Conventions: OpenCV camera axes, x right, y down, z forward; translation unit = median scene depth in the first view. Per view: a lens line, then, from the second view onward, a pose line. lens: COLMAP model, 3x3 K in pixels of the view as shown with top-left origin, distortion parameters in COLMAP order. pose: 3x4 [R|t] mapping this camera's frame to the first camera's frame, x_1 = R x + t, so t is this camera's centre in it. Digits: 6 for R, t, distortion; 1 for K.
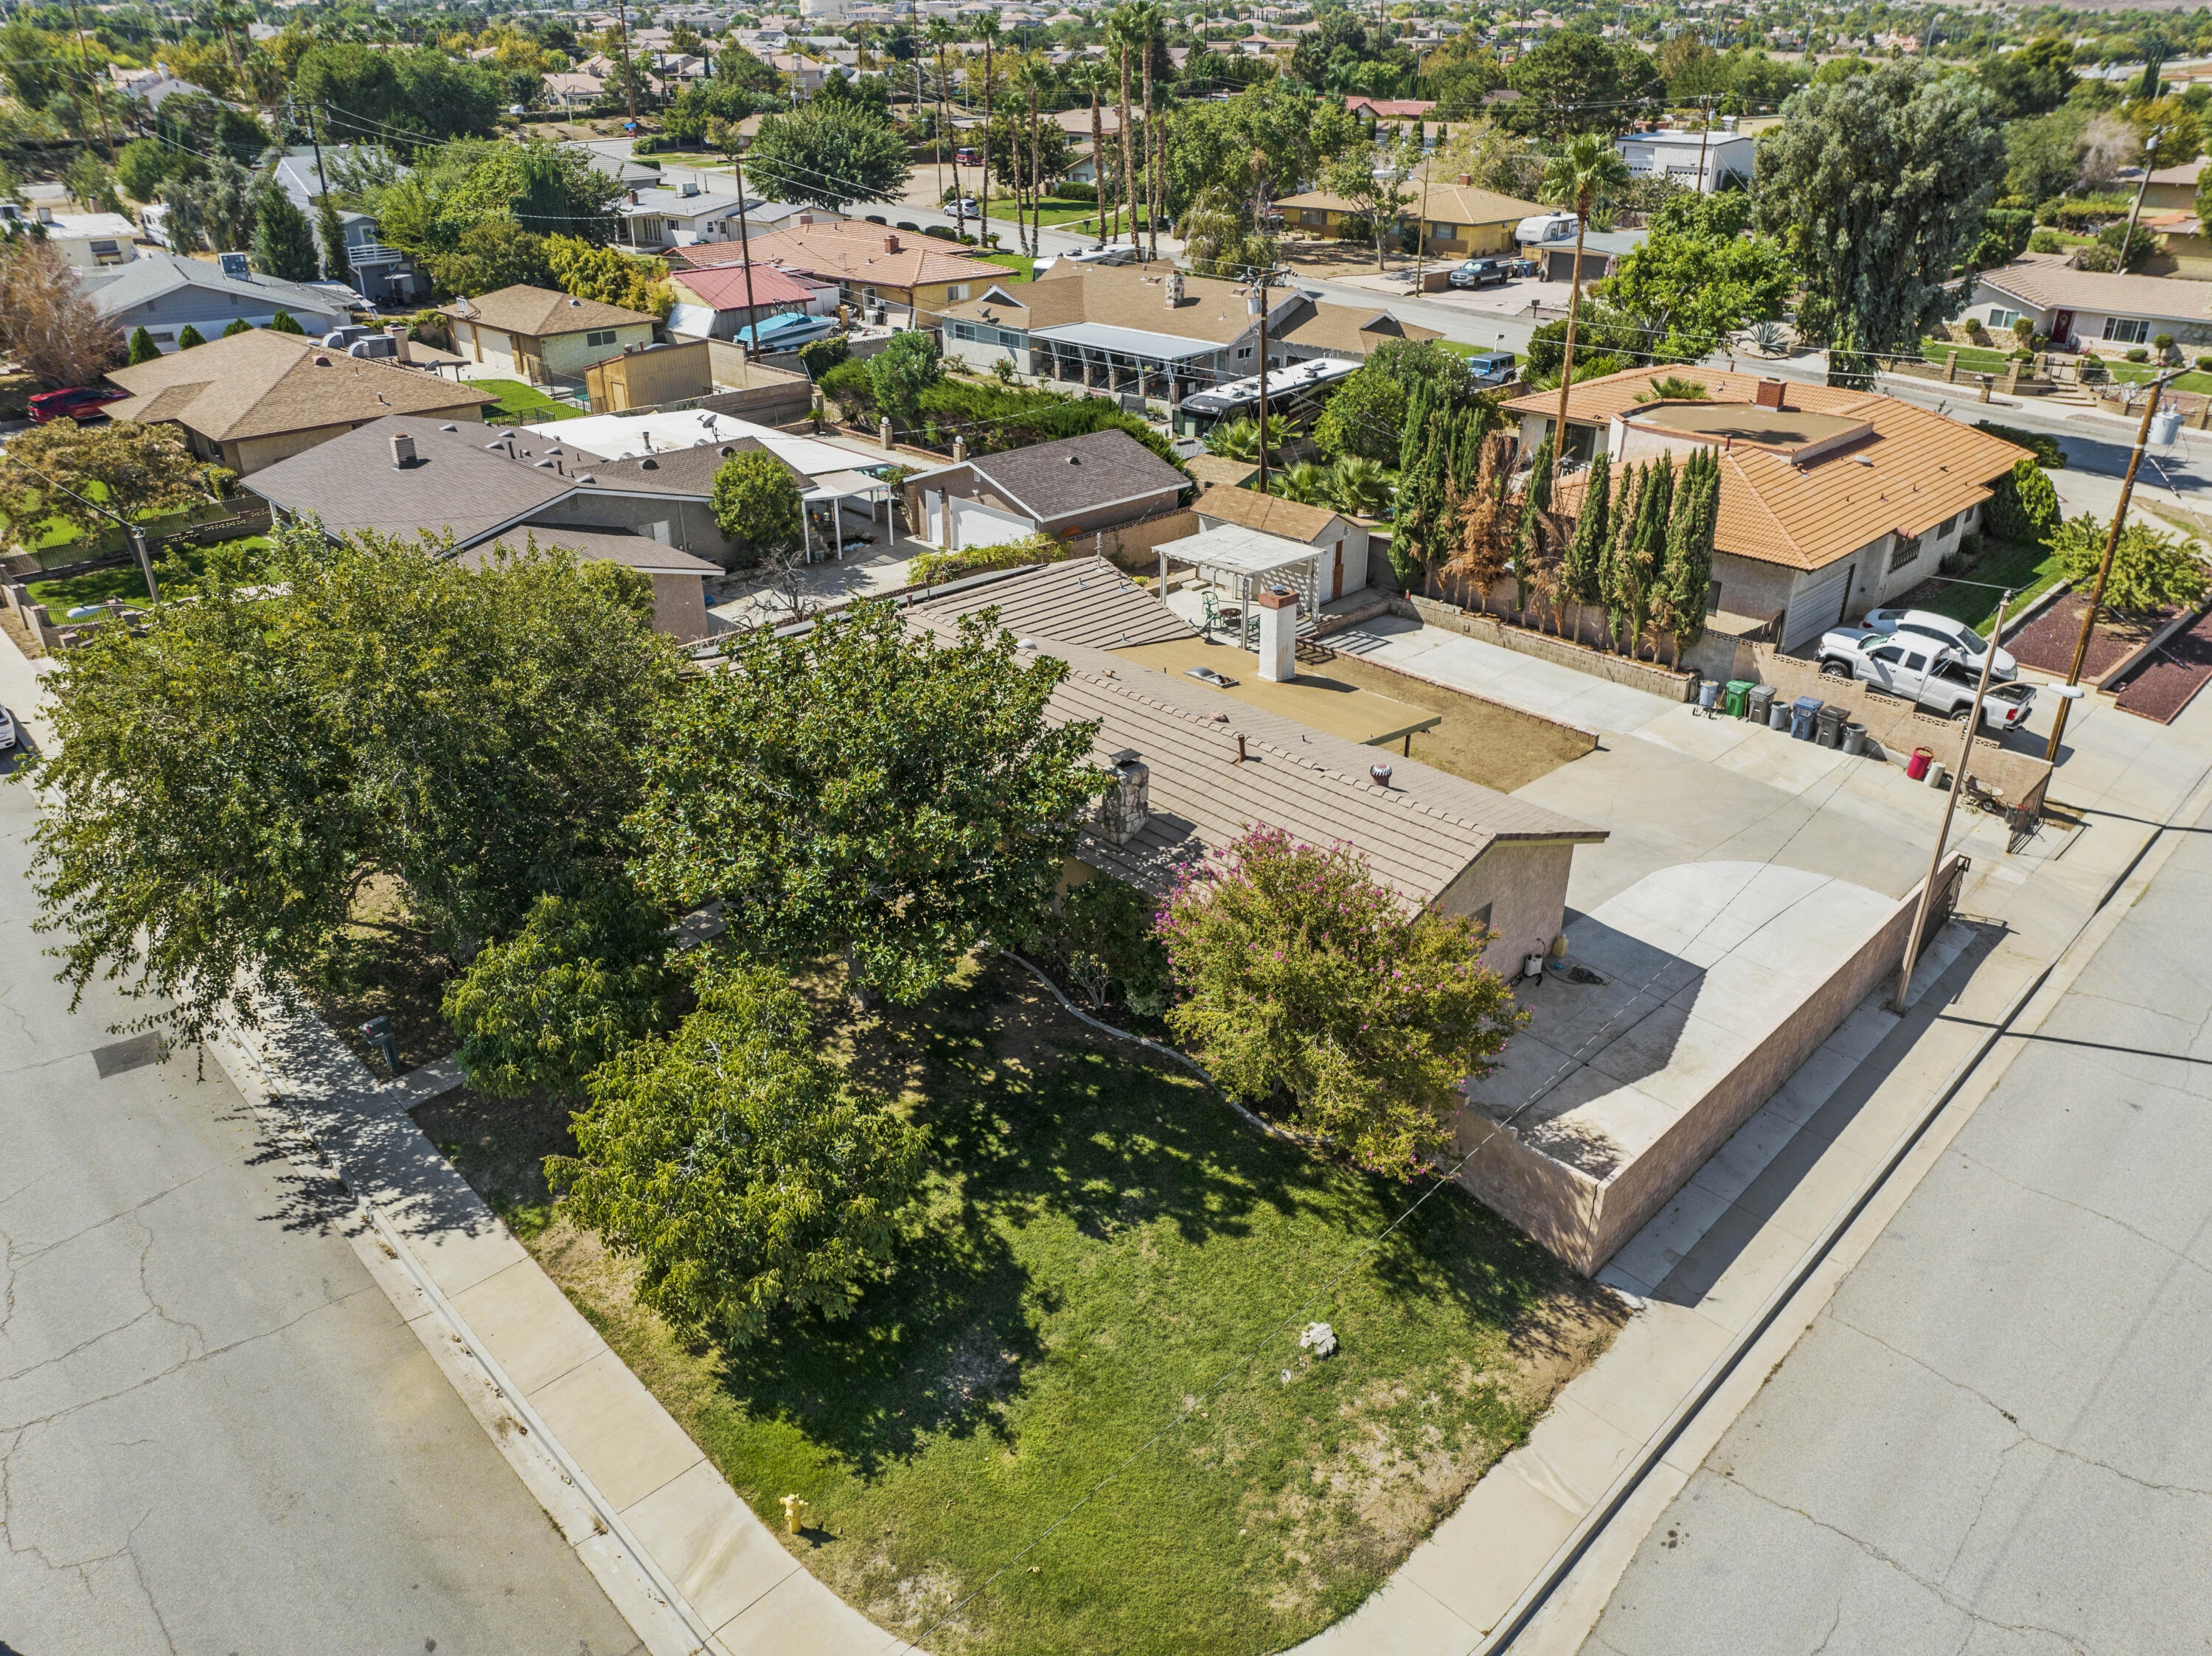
lens RADIAL K [[1565.3, 0, 1106.0], [0, 1565.3, 828.0], [0, 0, 1]] dist [-0.046950, 0.015177]
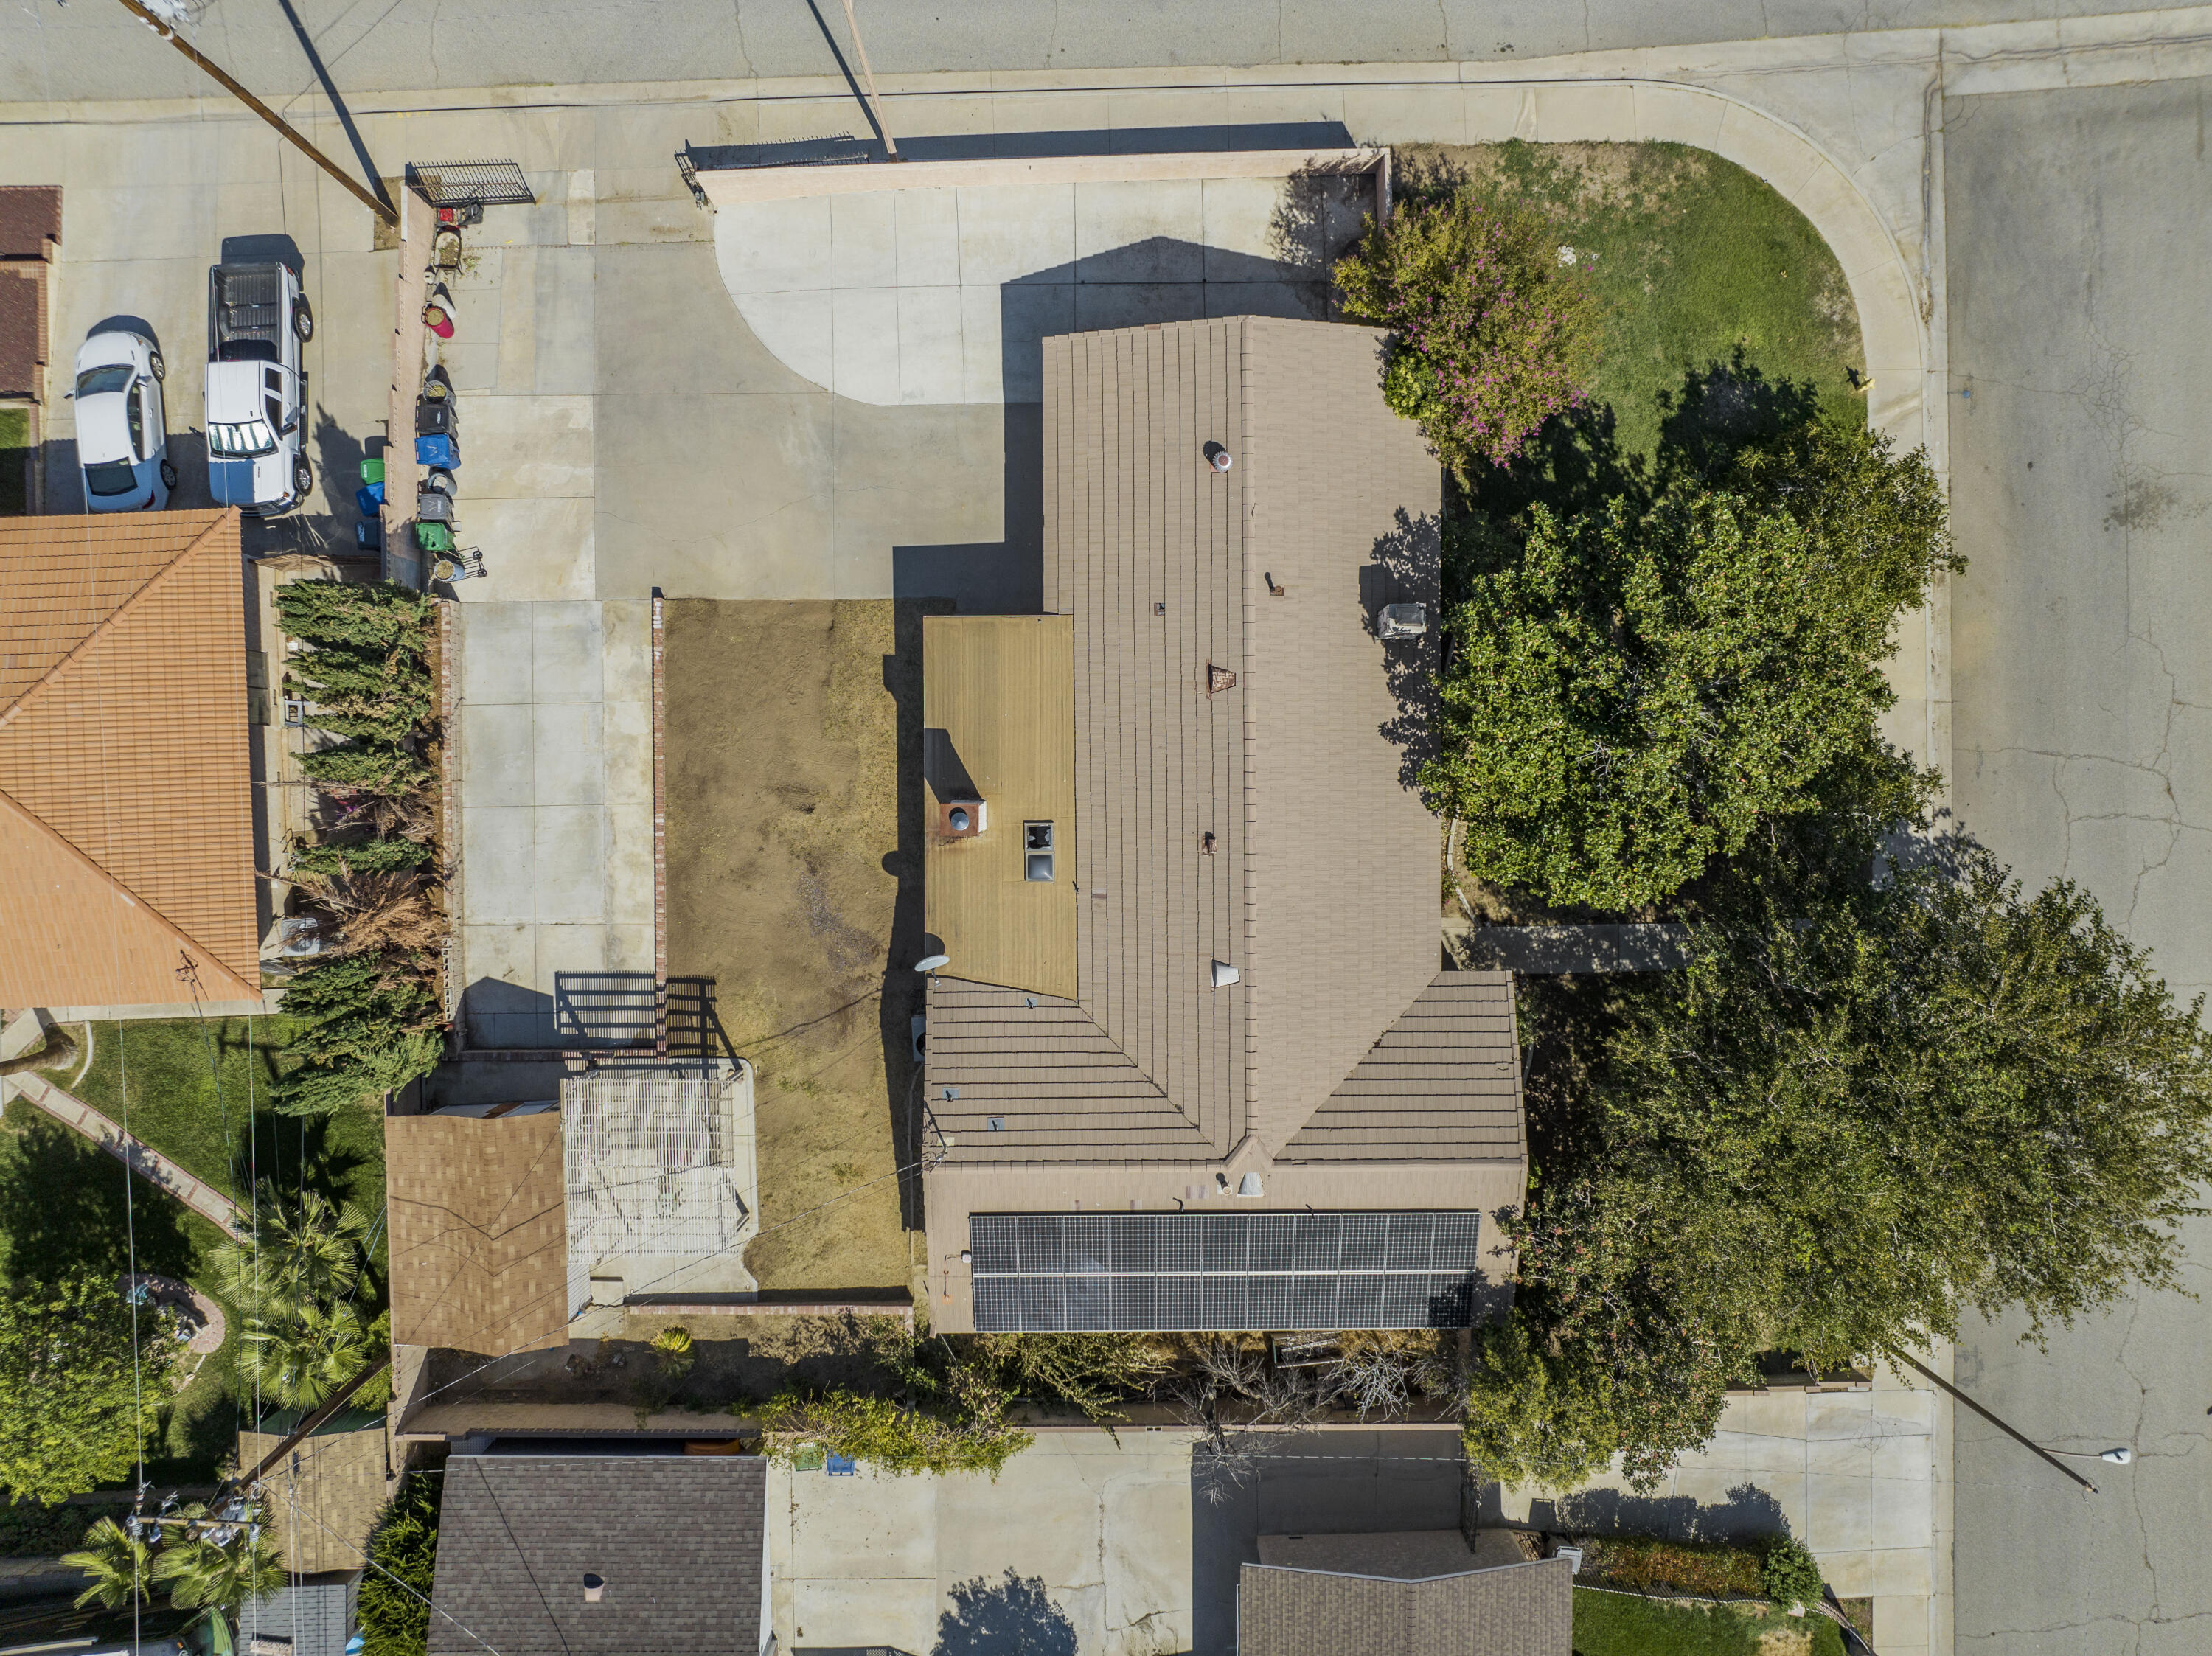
lens RADIAL K [[1565.3, 0, 1106.0], [0, 1565.3, 828.0], [0, 0, 1]] dist [-0.046950, 0.015177]
pose [[-0.729091, -0.684207, -0.016947, 0.059204], [0.302829, -0.344702, 0.888524, -0.795251], [-0.613776, 0.642683, 0.458517, 0.526176]]
